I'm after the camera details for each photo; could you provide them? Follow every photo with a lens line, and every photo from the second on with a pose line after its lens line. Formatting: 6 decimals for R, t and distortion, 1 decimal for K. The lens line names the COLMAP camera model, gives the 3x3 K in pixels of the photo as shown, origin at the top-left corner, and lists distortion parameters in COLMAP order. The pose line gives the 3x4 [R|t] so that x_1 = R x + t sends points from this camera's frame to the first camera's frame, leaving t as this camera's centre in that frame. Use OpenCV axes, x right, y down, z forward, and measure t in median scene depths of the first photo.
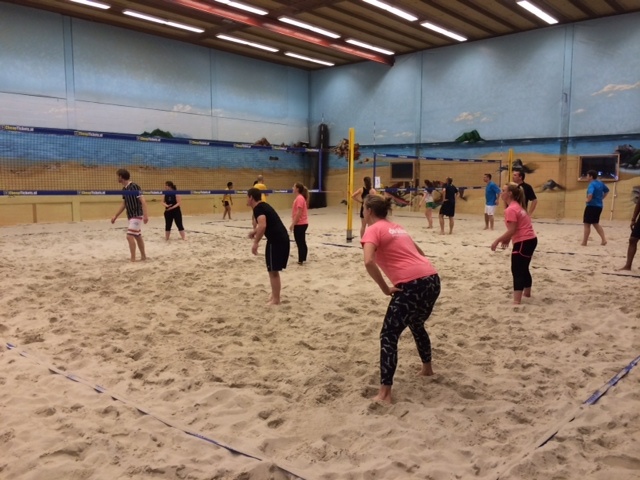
lens RADIAL K [[552.6, 0, 321.7], [0, 552.6, 241.3], [0, 0, 1]] dist [0.095388, -0.115730]
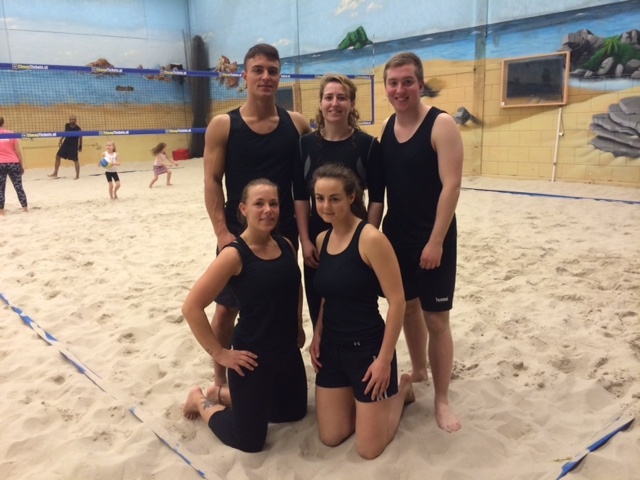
lens RADIAL K [[552.6, 0, 319.2], [0, 552.6, 239.7], [0, 0, 1]] dist [0.095388, -0.115730]
pose [[0.981860, 0.011367, -0.189265, 0.343176], [0.008802, 0.994393, 0.105382, -0.034772], [0.189402, -0.105137, 0.976255, 0.375023]]
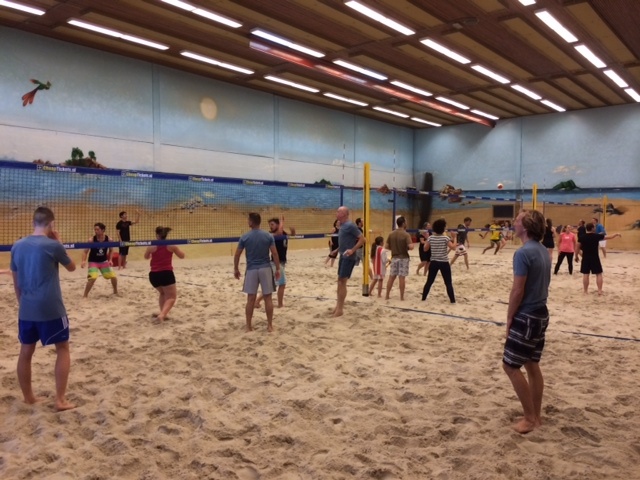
lens RADIAL K [[552.6, 0, 318.0], [0, 552.6, 239.6], [0, 0, 1]] dist [0.095388, -0.115730]
pose [[0.999354, 0.001491, 0.035901, -0.333824], [0.000882, 0.997820, -0.065991, 0.016876], [-0.035921, 0.065980, 0.997174, -0.224679]]
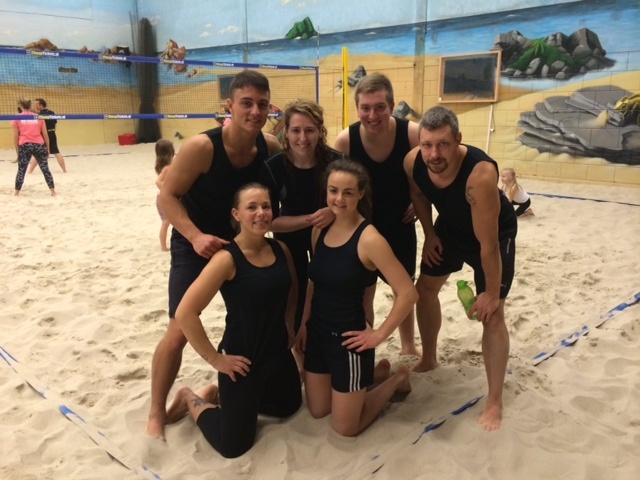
lens RADIAL K [[552.6, 0, 319.6], [0, 552.6, 239.9], [0, 0, 1]] dist [0.095388, -0.115730]
pose [[0.993391, 0.024038, -0.112231, 0.357579], [-0.009610, 0.991809, 0.127367, -0.036319], [0.114374, -0.125446, 0.985486, 0.366206]]
